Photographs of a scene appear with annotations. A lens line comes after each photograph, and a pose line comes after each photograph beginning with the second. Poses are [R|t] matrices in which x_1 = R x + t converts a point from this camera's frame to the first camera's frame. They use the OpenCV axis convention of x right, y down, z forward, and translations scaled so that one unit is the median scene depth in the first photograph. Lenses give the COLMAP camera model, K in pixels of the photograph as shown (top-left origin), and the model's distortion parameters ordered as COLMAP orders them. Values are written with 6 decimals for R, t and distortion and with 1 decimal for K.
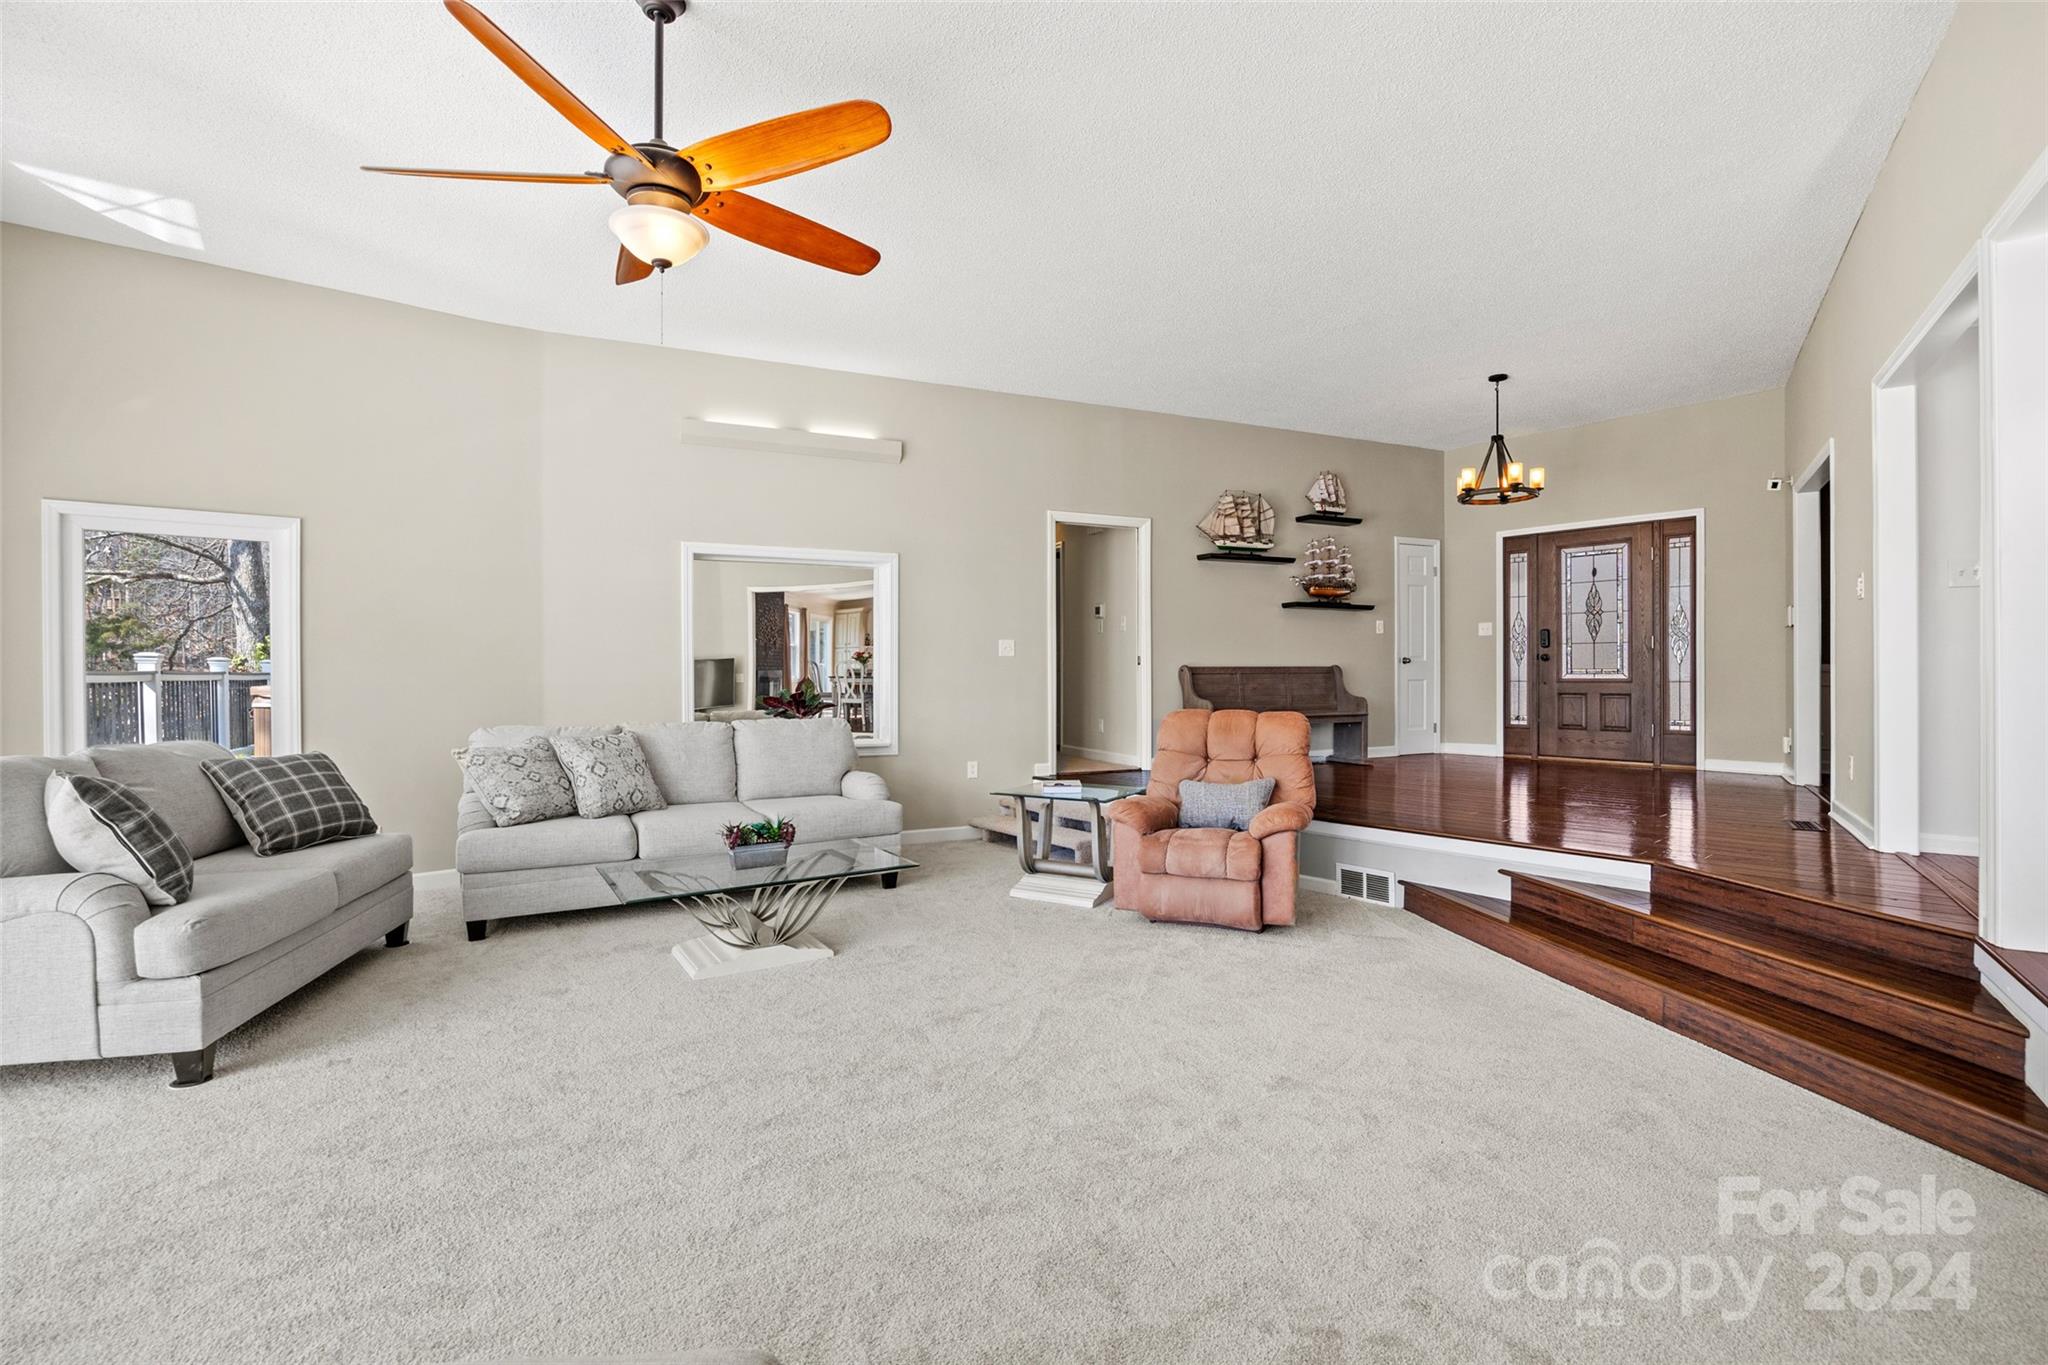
lens RADIAL K [[961.9, 0, 1026.0], [0, 961.9, 684.4], [0, 0, 1]] dist [0.001914, 0.000002]
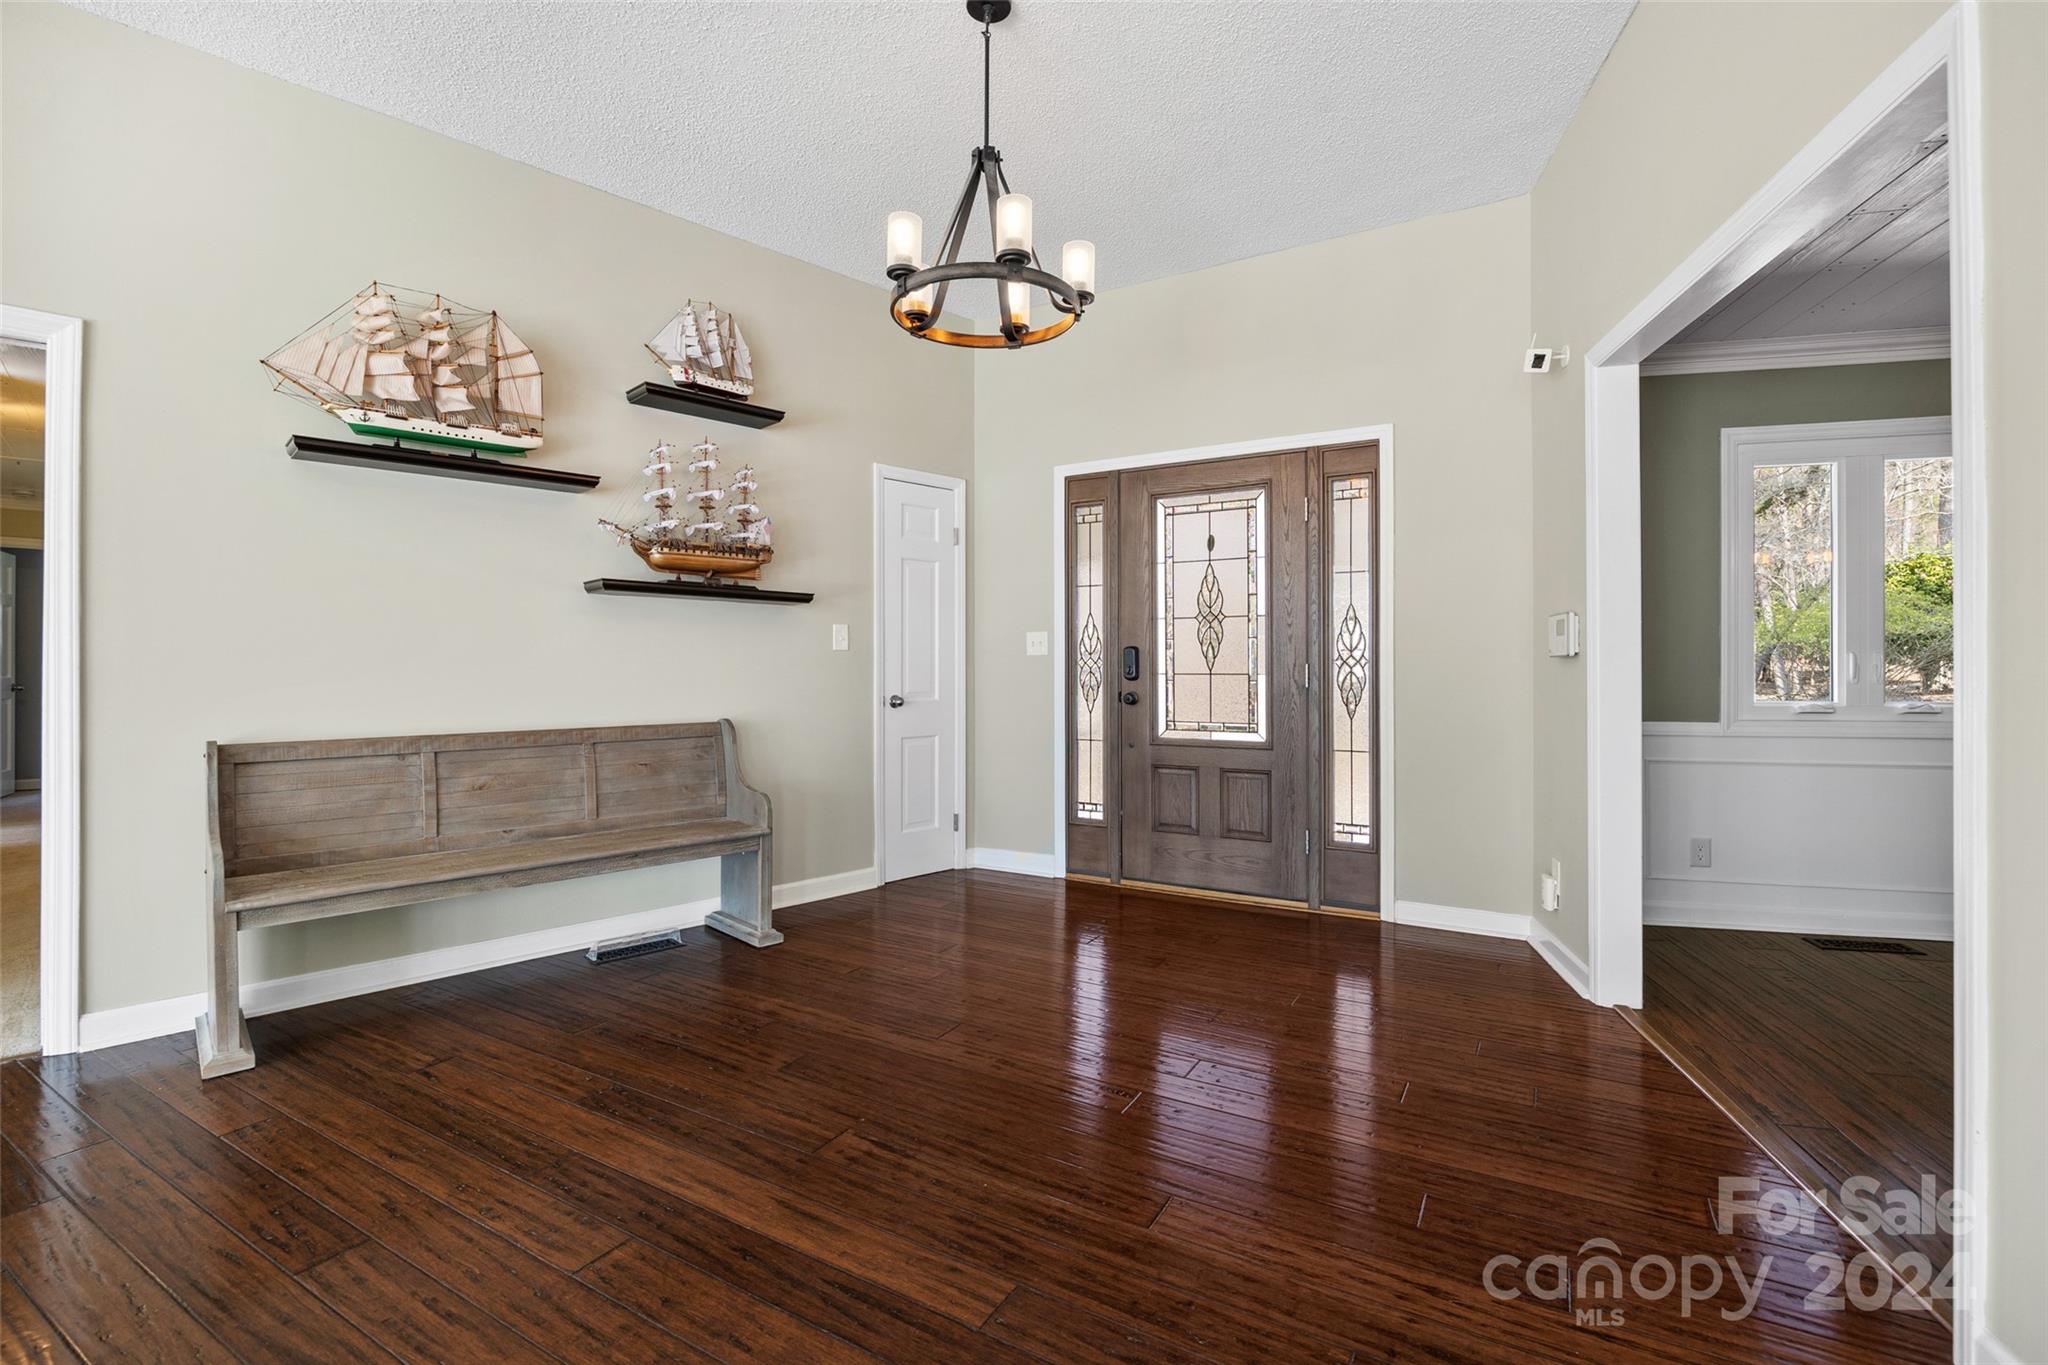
lens RADIAL K [[893.1, 0, 1031.6], [0, 893.1, 672.1], [0, 0, 1]] dist [-0.004760, -0.000233]
pose [[0.944202, 0.000194, 0.329366, 0.326716], [0.000830, 0.999995, -0.002968, -0.042252], [-0.329365, 0.003076, 0.944198, 0.553522]]
